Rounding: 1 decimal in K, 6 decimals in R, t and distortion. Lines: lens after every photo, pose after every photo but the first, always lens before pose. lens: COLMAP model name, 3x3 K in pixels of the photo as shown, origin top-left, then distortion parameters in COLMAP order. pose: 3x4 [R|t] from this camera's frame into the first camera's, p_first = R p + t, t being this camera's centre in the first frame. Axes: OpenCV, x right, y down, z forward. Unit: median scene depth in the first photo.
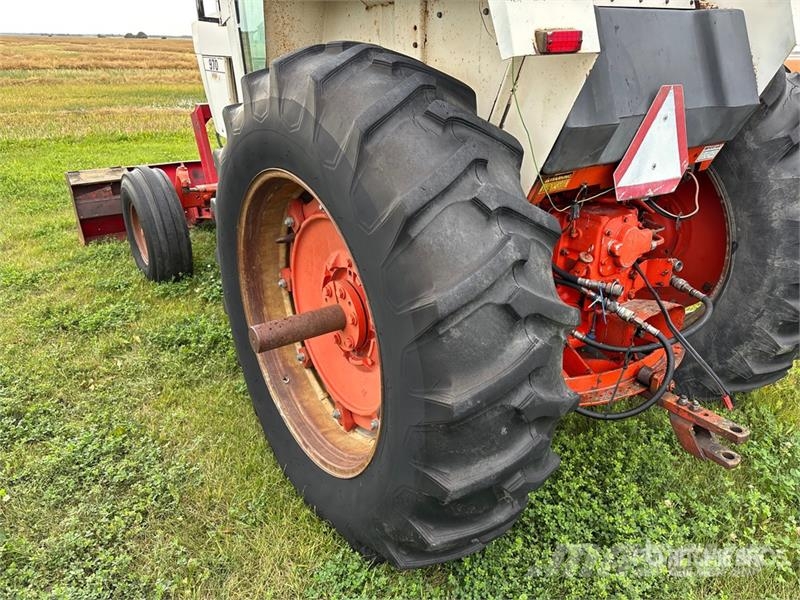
lens RADIAL K [[608.0, 0, 400.0], [0, 608.0, 300.0], [0, 0, 1]] dist [0.059988, -0.085733]
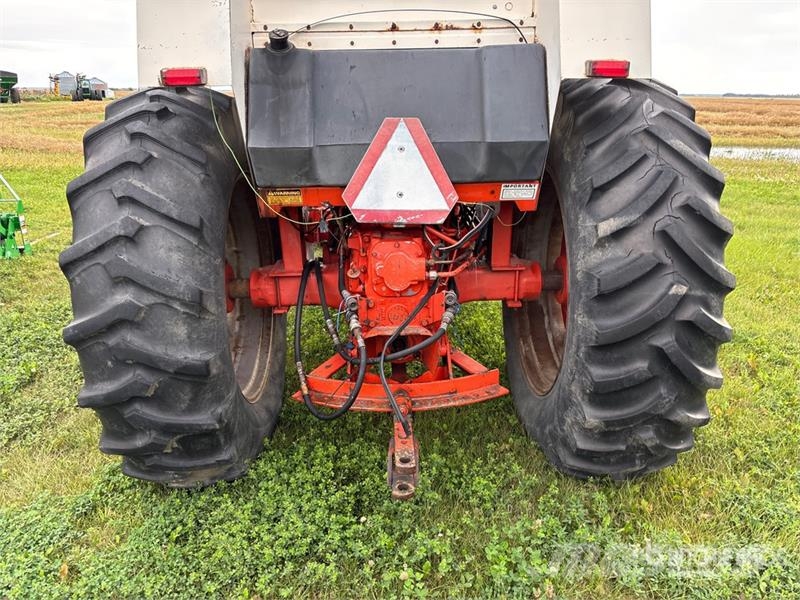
lens RADIAL K [[608.0, 0, 400.0], [0, 608.0, 300.0], [0, 0, 1]] dist [0.059988, -0.085733]
pose [[0.828427, 0.169004, -0.533990, 1.072293], [-0.208909, 0.977826, -0.014626, -0.025877], [0.519678, 0.123672, 0.845364, 0.144371]]
